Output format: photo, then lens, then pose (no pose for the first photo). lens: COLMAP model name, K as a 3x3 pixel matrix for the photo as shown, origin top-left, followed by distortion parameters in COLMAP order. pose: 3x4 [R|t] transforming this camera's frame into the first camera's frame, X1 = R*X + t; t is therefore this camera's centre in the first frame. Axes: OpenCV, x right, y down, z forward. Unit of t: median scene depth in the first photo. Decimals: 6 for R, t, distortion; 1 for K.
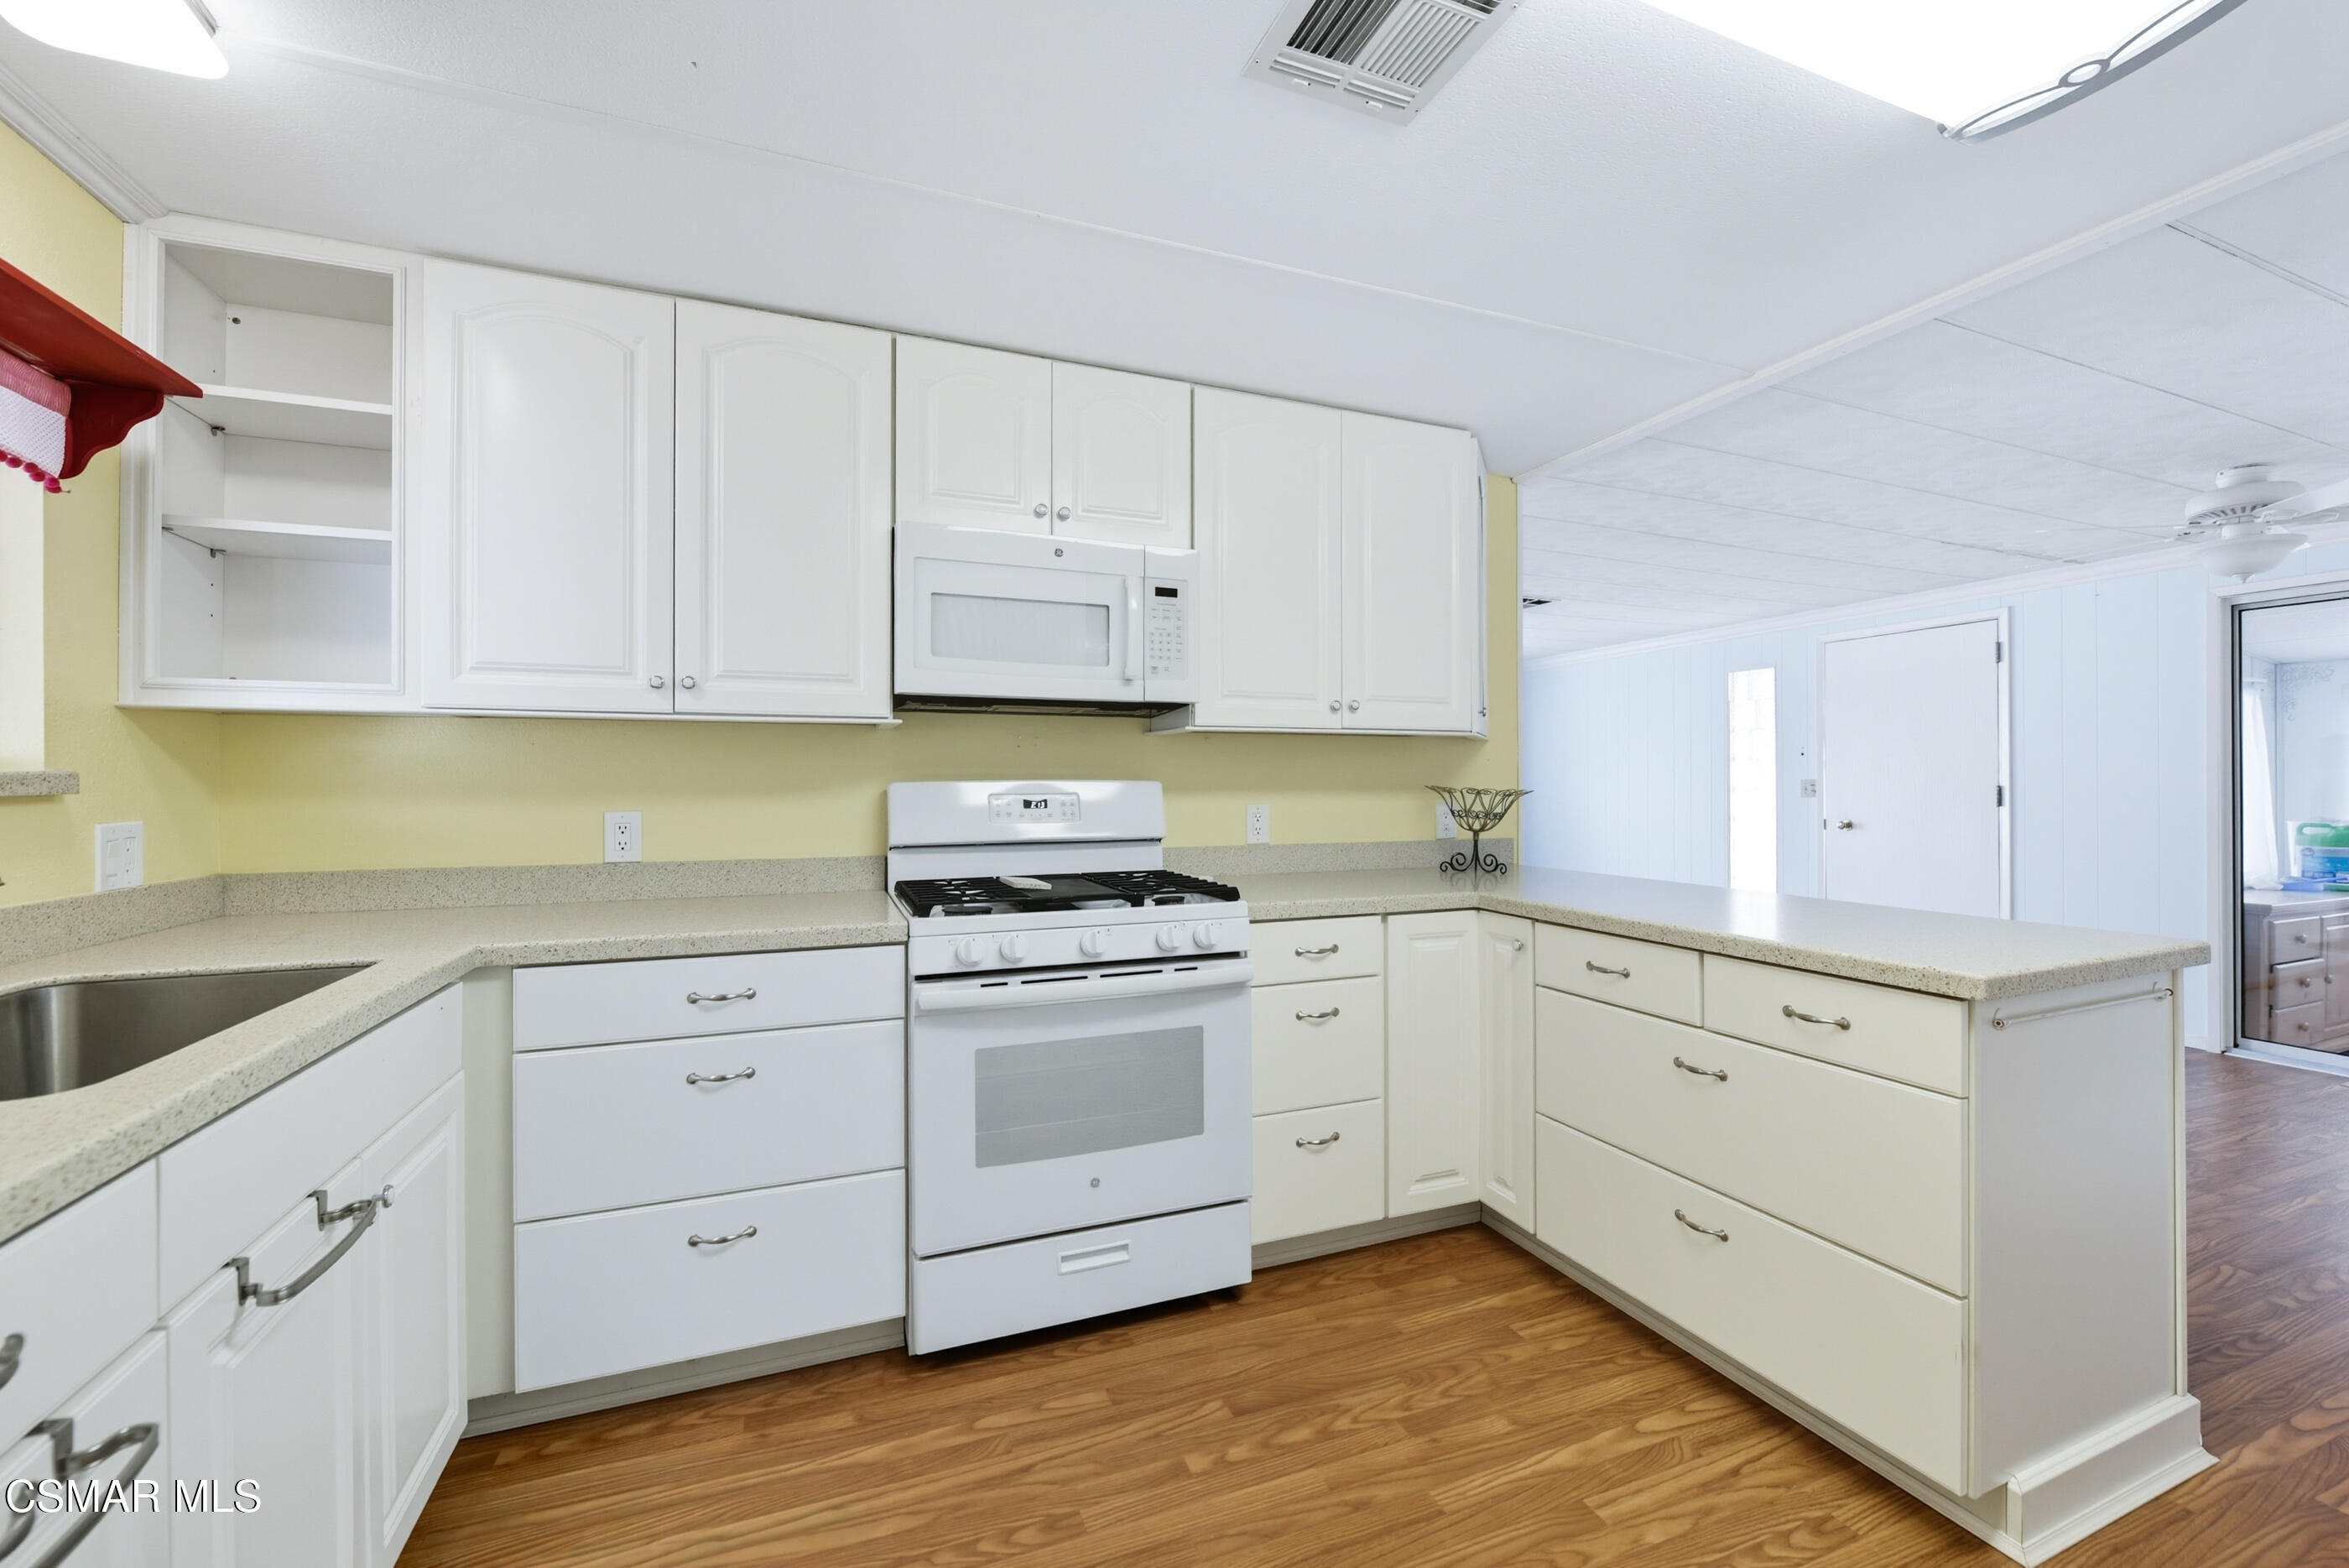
lens RADIAL K [[944.8, 0, 1188.5], [0, 944.8, 778.3], [0, 0, 1]] dist [-0.008284, -0.000061]
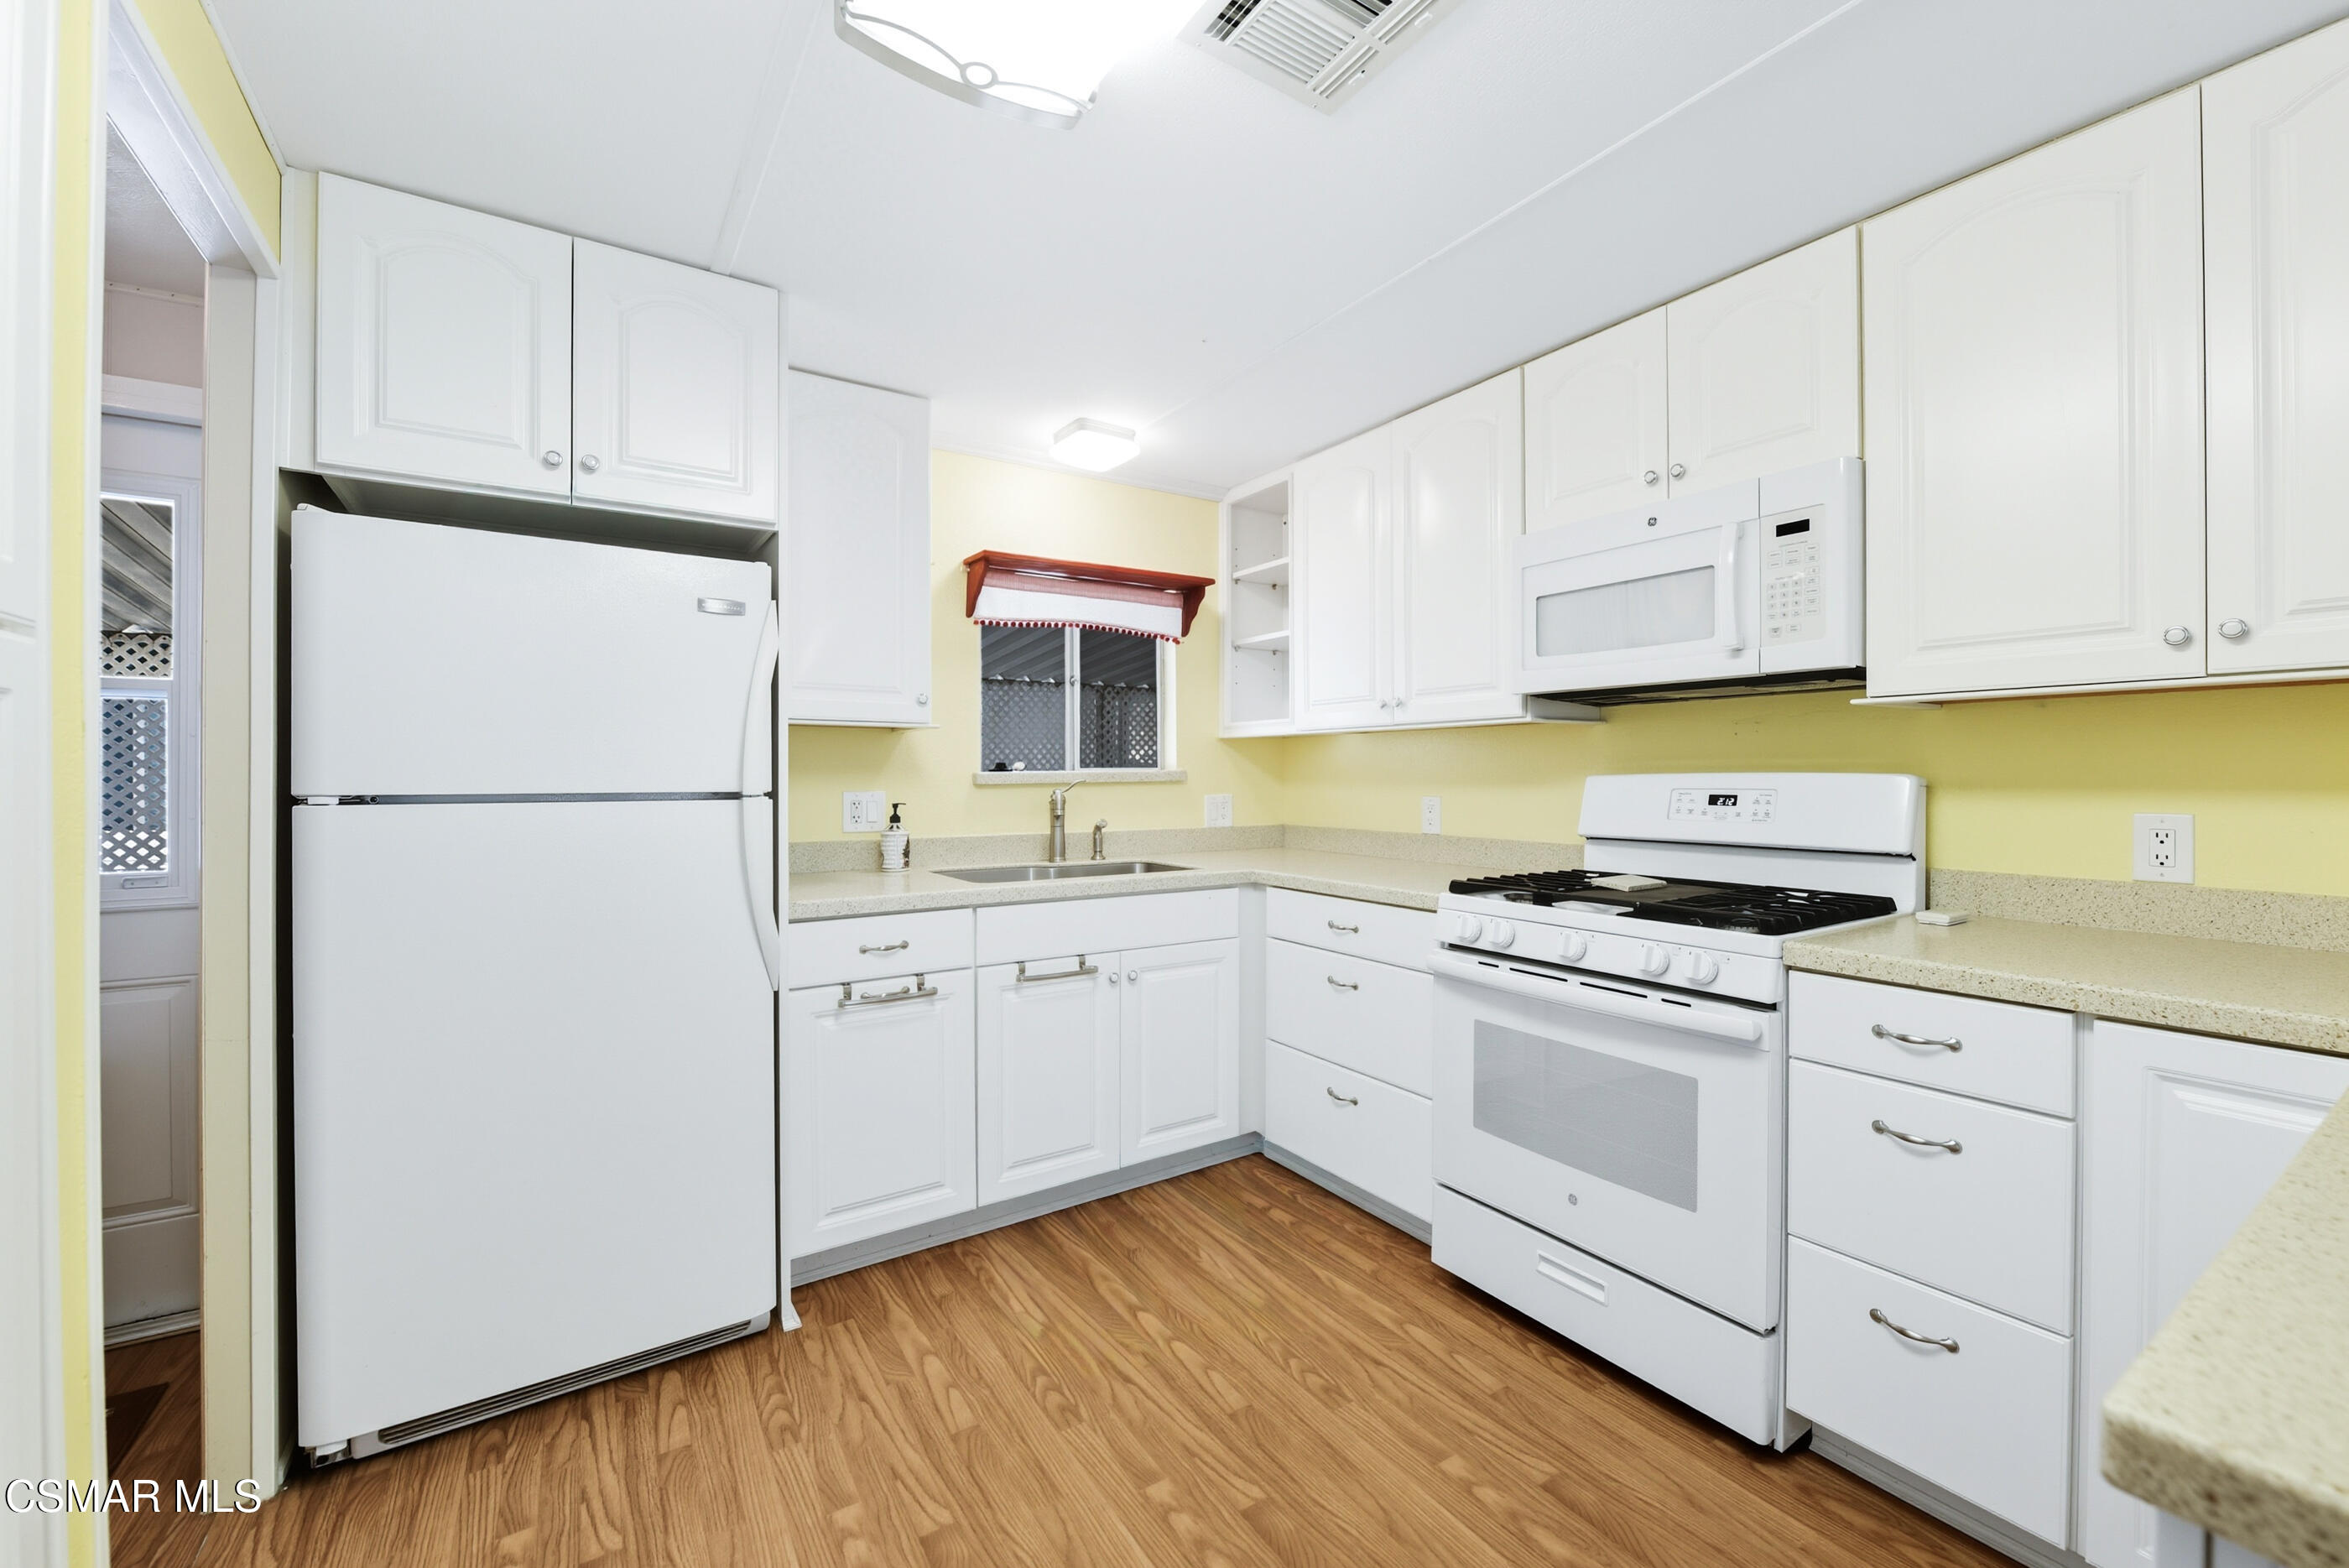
lens RADIAL K [[944.8, 0, 1188.5], [0, 944.8, 778.3], [0, 0, 1]] dist [-0.008284, -0.000061]
pose [[0.195650, 0.004229, -0.980665, 0.774619], [0.005118, 0.999973, 0.005333, -0.000674], [0.980660, -0.006062, 0.195623, 0.453762]]
